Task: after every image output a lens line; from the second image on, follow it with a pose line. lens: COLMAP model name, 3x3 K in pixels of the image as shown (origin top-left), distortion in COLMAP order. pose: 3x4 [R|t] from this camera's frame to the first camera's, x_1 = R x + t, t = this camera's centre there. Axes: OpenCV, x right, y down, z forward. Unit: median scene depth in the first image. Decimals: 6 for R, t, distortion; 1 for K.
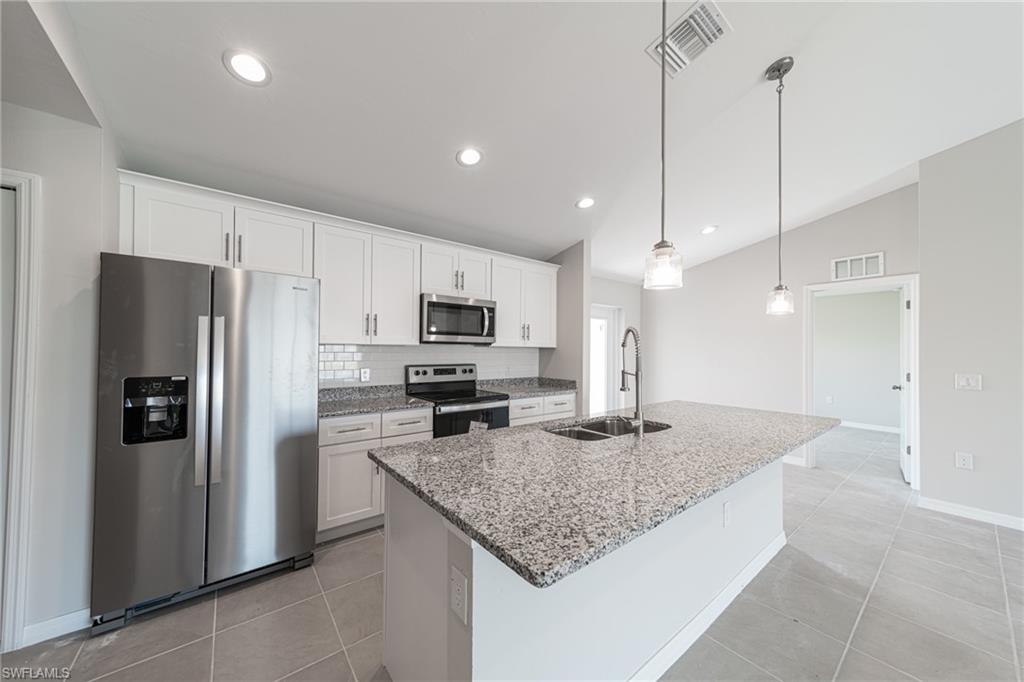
lens RADIAL K [[356.6, 0, 509.2], [0, 356.6, 348.8], [0, 0, 1]] dist [0.000825, -0.000016]
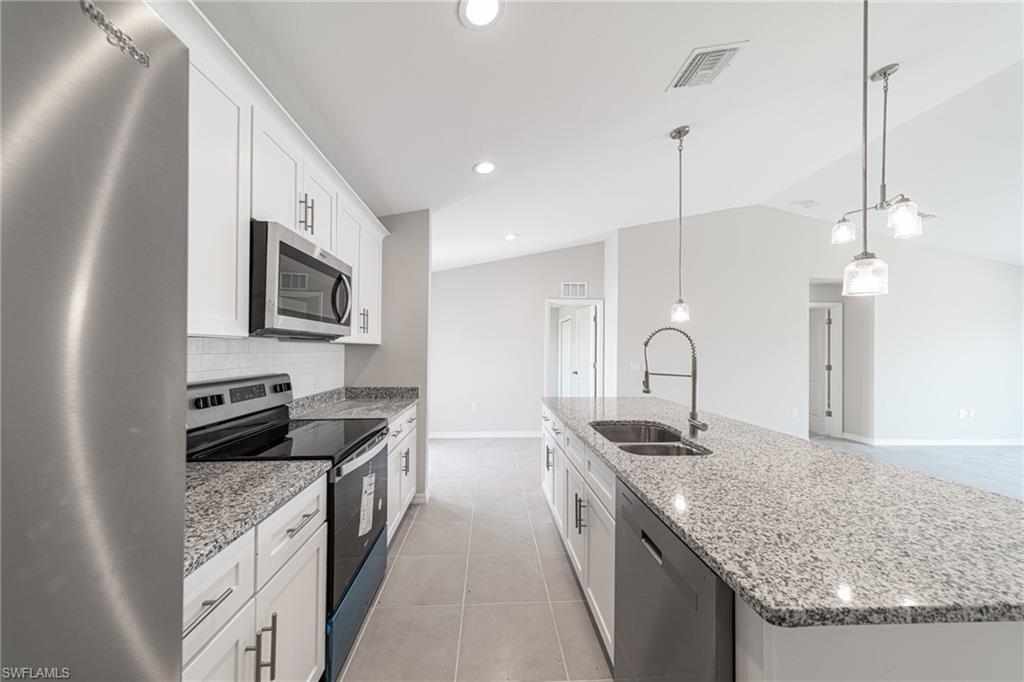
lens RADIAL K [[356.6, 0, 509.2], [0, 356.6, 348.8], [0, 0, 1]] dist [0.000825, -0.000016]
pose [[0.574573, -0.001468, 0.818452, -0.408570], [-0.006720, 0.999956, 0.006512, -0.001616], [-0.818426, -0.009242, 0.574538, 0.470115]]
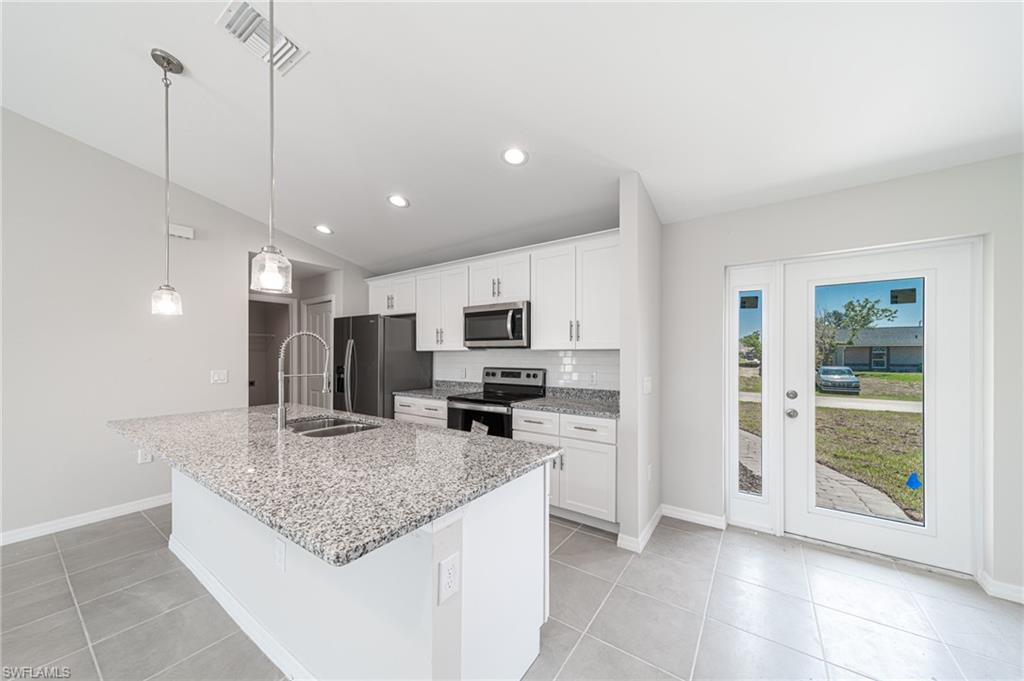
lens RADIAL K [[360.6, 0, 500.4], [0, 360.6, 351.2], [0, 0, 1]] dist [0.001256, 0.000083]
pose [[0.280048, -0.016636, -0.959842, 0.908394], [0.003923, 0.999861, -0.016185, 0.013017], [0.959978, 0.000767, 0.280074, 0.736260]]
